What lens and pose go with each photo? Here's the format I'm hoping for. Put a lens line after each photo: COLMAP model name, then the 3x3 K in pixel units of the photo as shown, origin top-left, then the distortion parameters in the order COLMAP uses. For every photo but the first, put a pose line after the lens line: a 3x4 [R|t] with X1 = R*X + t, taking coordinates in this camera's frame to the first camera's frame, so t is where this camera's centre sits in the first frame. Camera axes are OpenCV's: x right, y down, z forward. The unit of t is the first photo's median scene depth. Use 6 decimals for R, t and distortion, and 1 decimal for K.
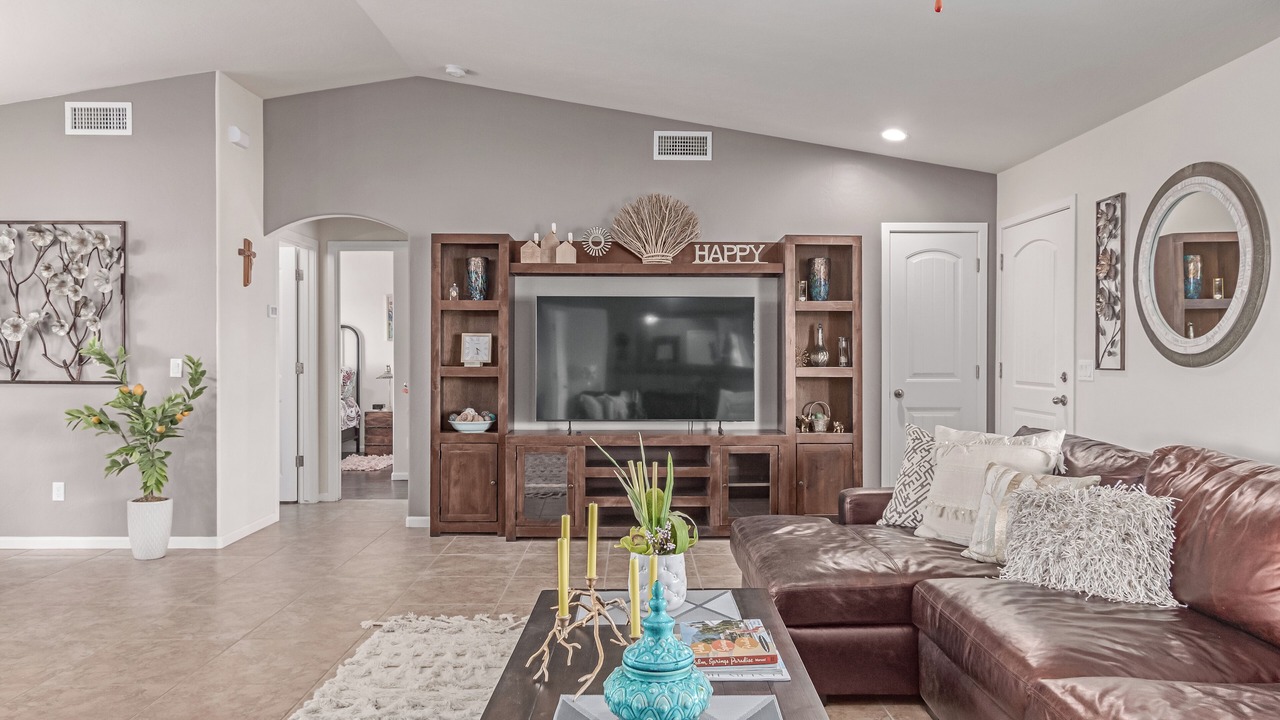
lens RADIAL K [[863.5, 0, 640.0], [0, 863.5, 360.0], [0, 0, 1]] dist [0.007006, -0.001394]
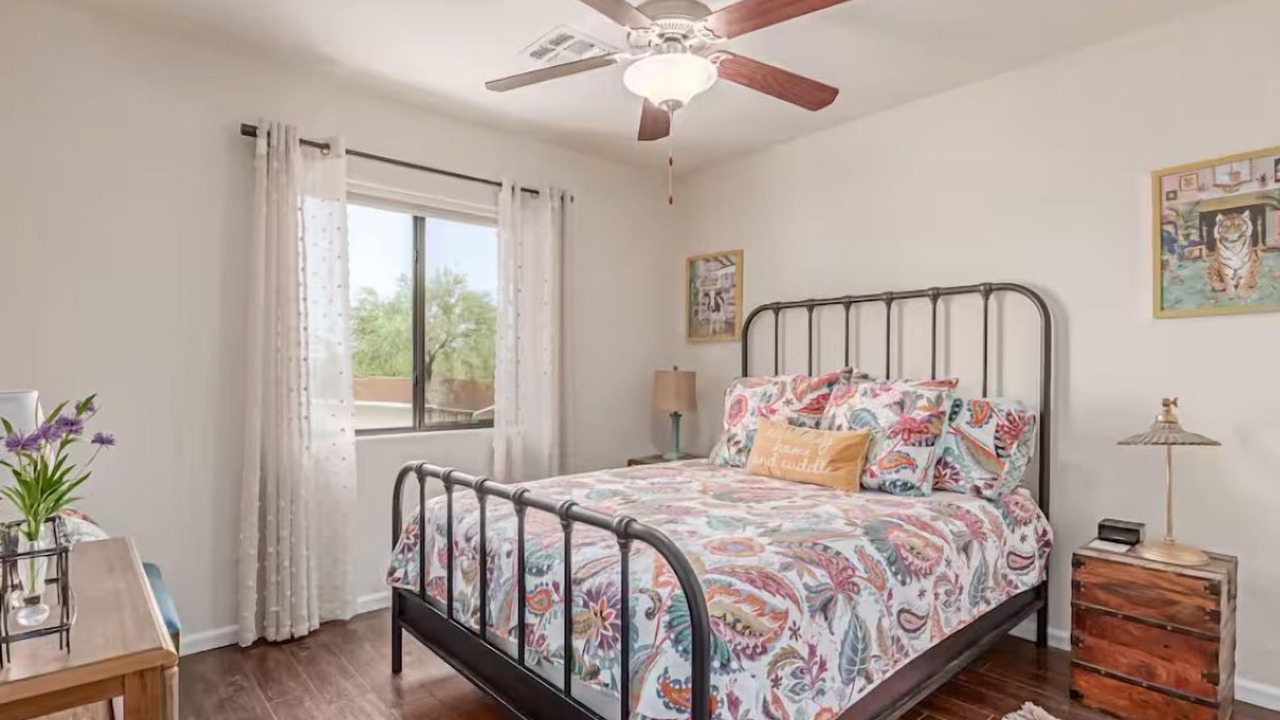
lens RADIAL K [[602.6, 0, 646.1], [0, 602.6, 365.5], [0, 0, 1]] dist [0.004448, -0.001009]
pose [[0.640626, 0.005628, -0.767832, -0.245785], [-0.011515, 0.999931, -0.002278, -0.003494], [0.767767, 0.010301, 0.640647, 0.730074]]
